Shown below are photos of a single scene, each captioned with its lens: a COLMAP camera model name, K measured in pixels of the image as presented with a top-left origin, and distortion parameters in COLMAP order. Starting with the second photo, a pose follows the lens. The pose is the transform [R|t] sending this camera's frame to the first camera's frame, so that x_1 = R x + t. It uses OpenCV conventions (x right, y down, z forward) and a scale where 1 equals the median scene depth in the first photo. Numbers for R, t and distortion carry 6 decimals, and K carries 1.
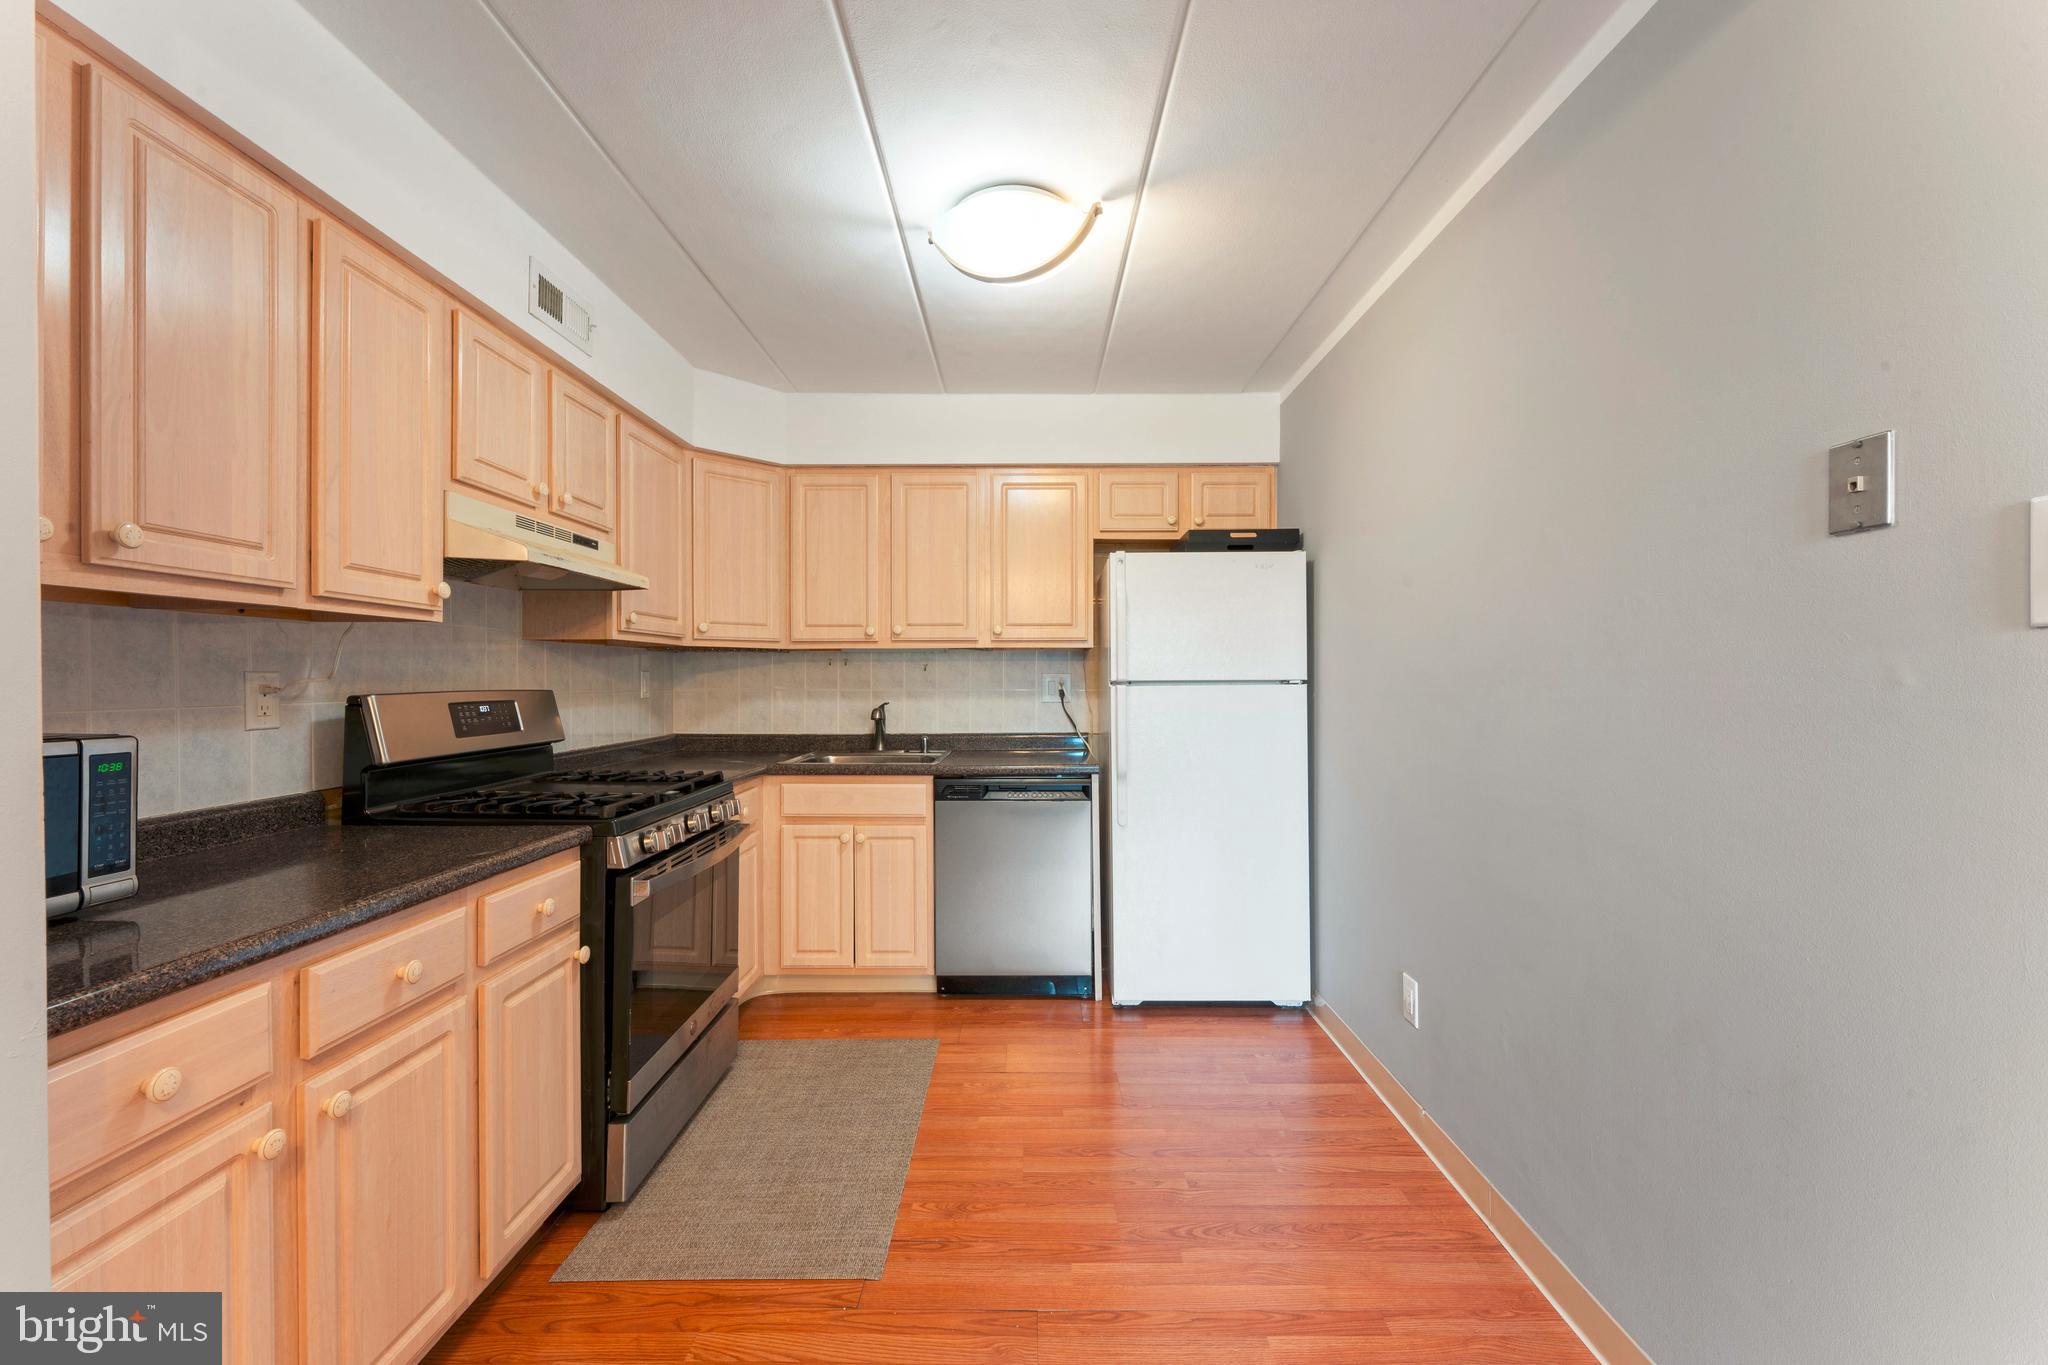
lens RADIAL K [[833.6, 0, 1022.8], [0, 833.6, 682.6], [0, 0, 1]] dist [0.009972, 0.000012]
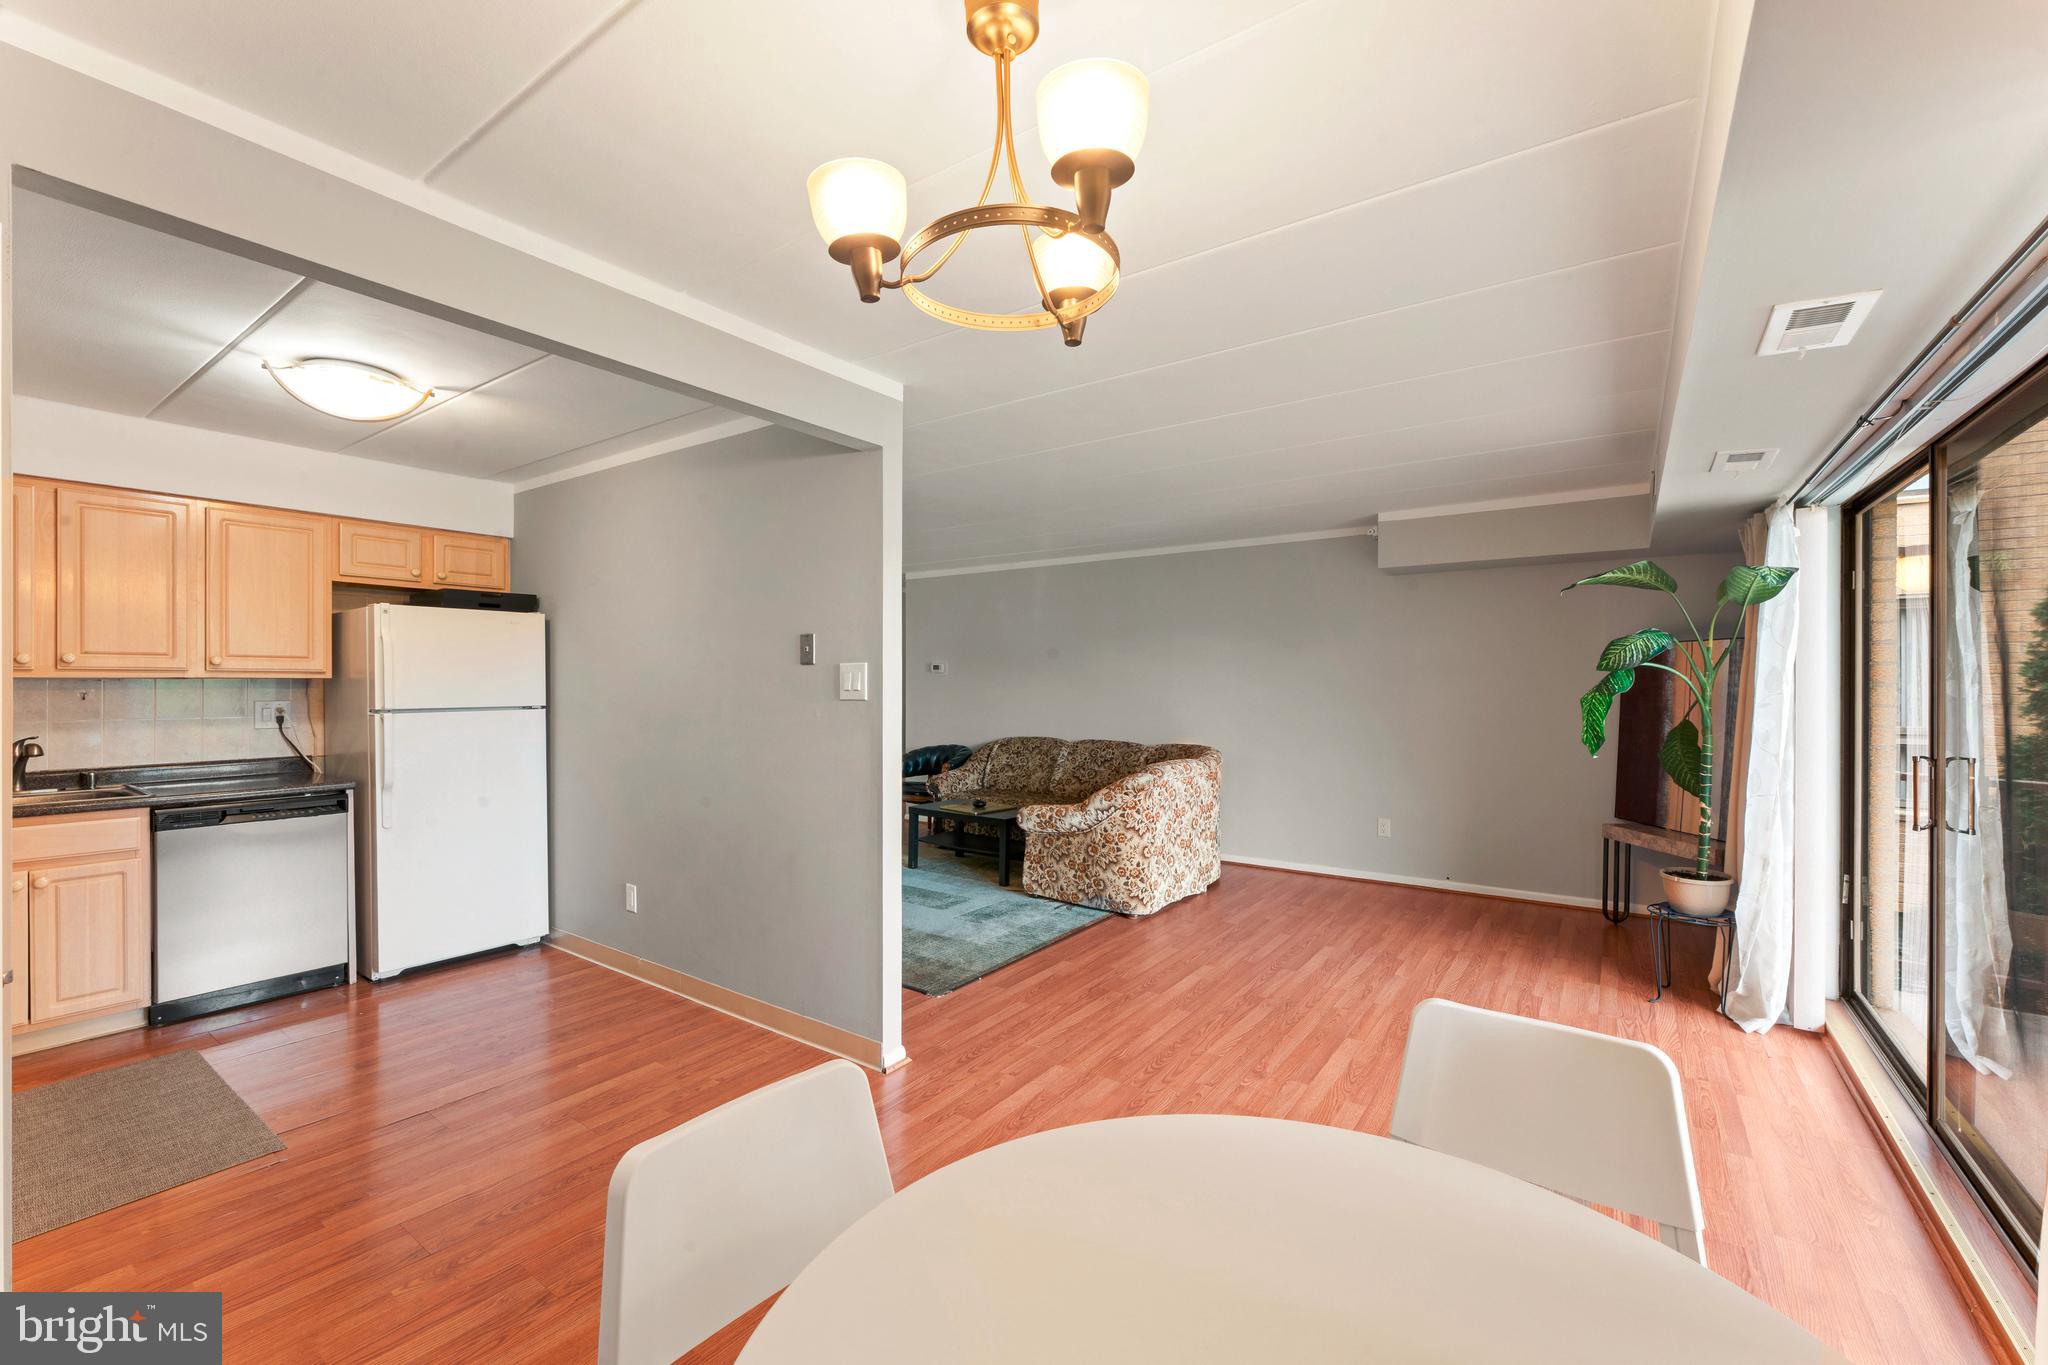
lens RADIAL K [[833.6, 0, 1025.2], [0, 833.6, 687.2], [0, 0, 1]] dist [0.009972, 0.000012]
pose [[0.577032, -0.001412, 0.816720, -0.327683], [0.002345, 0.999997, 0.000072, -0.030711], [-0.816718, 0.001873, 0.577034, -0.446951]]
